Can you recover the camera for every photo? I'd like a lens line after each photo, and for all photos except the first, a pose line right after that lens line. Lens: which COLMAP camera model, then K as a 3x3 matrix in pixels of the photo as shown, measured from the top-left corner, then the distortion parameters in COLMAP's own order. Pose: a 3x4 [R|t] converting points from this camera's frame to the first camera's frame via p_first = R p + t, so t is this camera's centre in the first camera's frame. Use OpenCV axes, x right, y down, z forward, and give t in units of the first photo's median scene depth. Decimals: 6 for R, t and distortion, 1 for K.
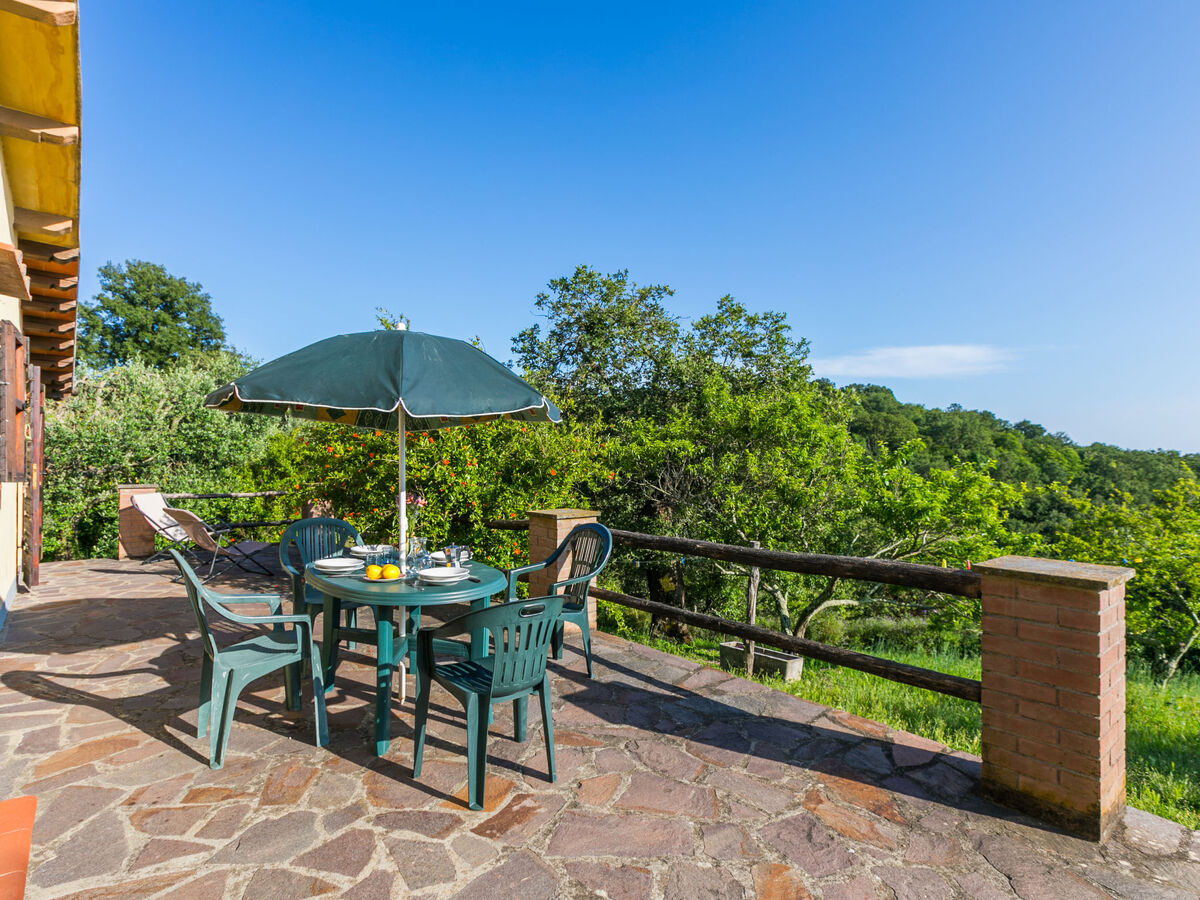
lens RADIAL K [[653.3, 0, 591.6], [0, 653.3, 449.7], [0, 0, 1]] dist [0.002392, 0.000272]
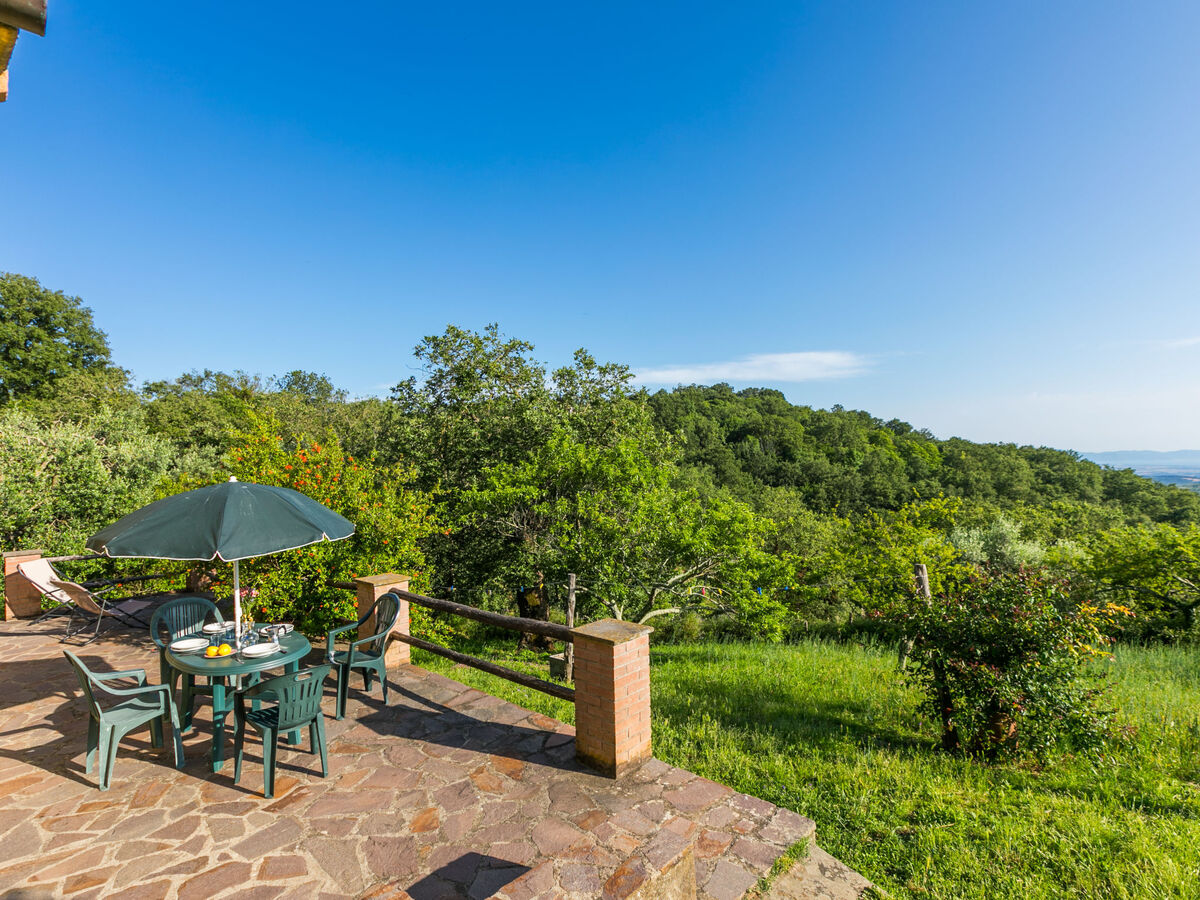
lens RADIAL K [[634.0, 0, 601.8], [0, 634.0, 451.6], [0, 0, 1]] dist [0.004405, -0.002721]
pose [[0.989283, -0.026997, 0.143490, 0.163881], [0.027127, 0.999631, 0.001047, -0.114134], [-0.143466, 0.002856, 0.989651, -0.265620]]
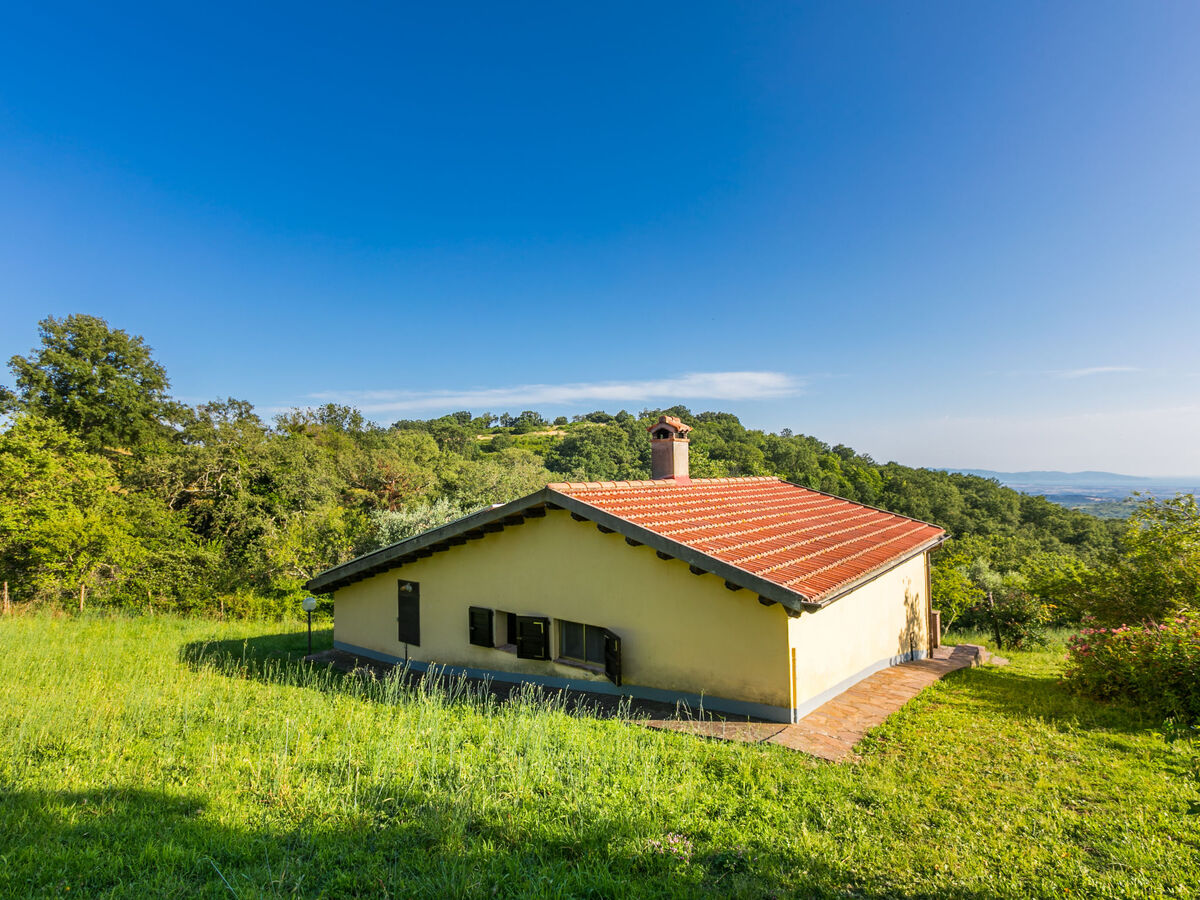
lens RADIAL K [[634.0, 0, 605.7], [0, 634.0, 450.8], [0, 0, 1]] dist [0.004405, -0.002721]
pose [[0.971849, -0.008363, 0.235456, -1.483868], [0.013475, 0.999707, -0.020111, -0.510067], [-0.235219, 0.022717, 0.971677, -1.694049]]
